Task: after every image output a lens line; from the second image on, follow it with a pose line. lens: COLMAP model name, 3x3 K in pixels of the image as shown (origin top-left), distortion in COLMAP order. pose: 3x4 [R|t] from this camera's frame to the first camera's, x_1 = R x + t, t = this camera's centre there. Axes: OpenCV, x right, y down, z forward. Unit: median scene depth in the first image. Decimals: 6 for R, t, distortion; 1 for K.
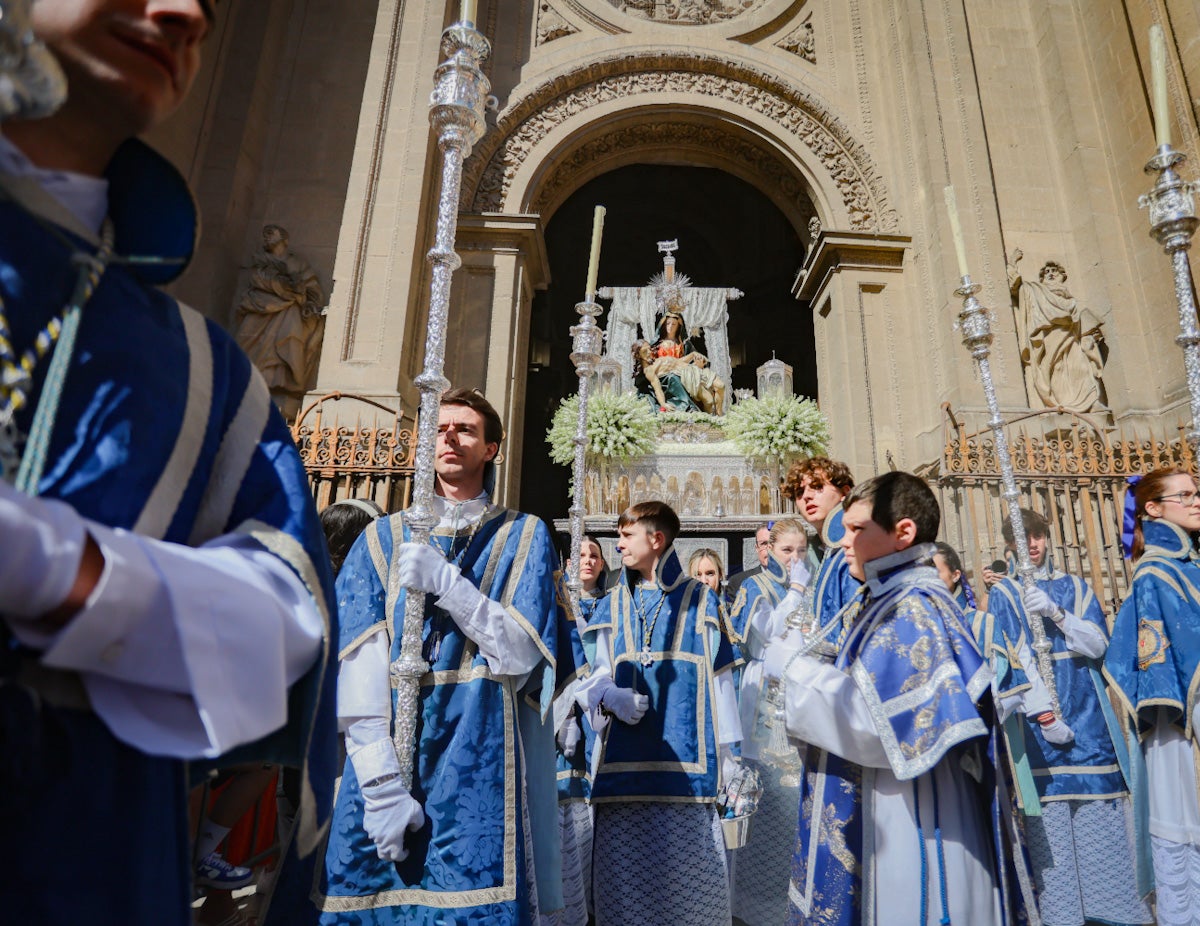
lens RADIAL K [[905.2, 0, 600.3], [0, 905.2, 414.9], [0, 0, 1]] dist [-0.098980, 0.062217]
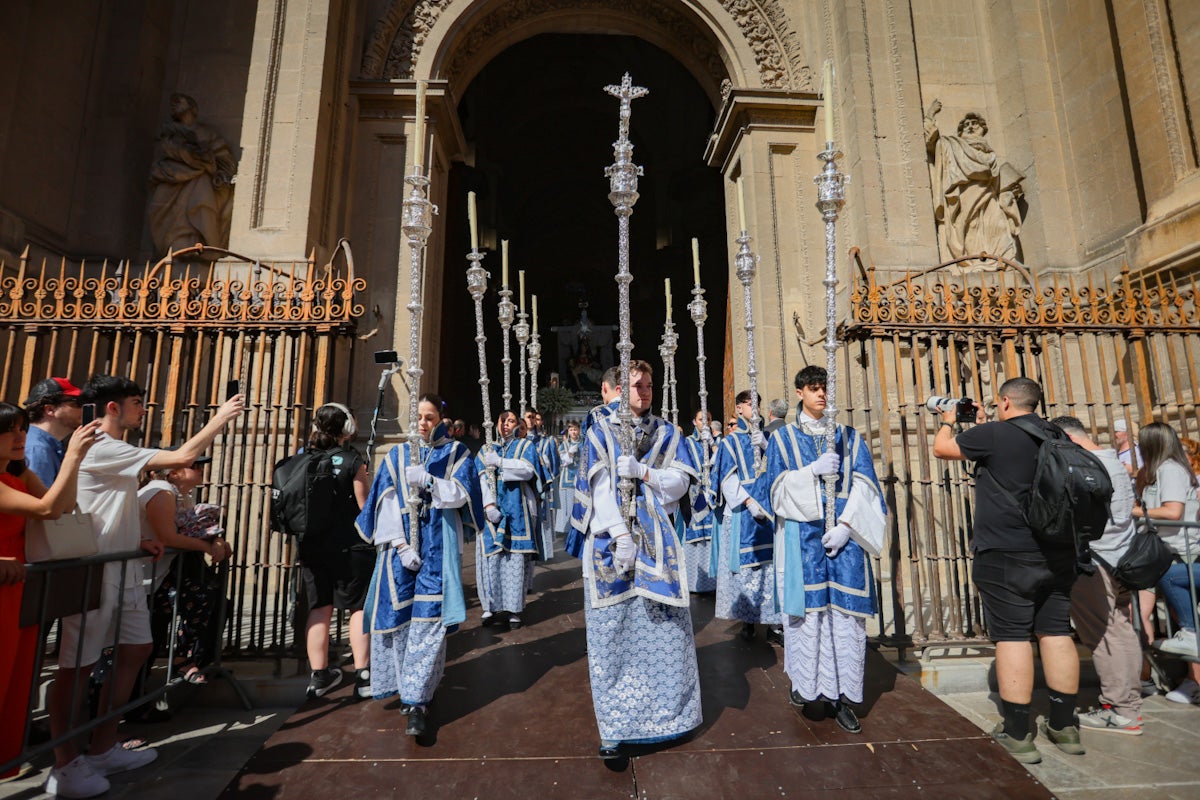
lens RADIAL K [[609.8, 0, 600.0], [0, 609.8, 400.0], [0, 0, 1]] dist [-0.076090, 0.037465]
pose [[0.999499, -0.004908, -0.031256, 0.125571], [0.008584, 0.992907, 0.118580, 0.055924], [0.030452, -0.118789, 0.992452, 0.315754]]
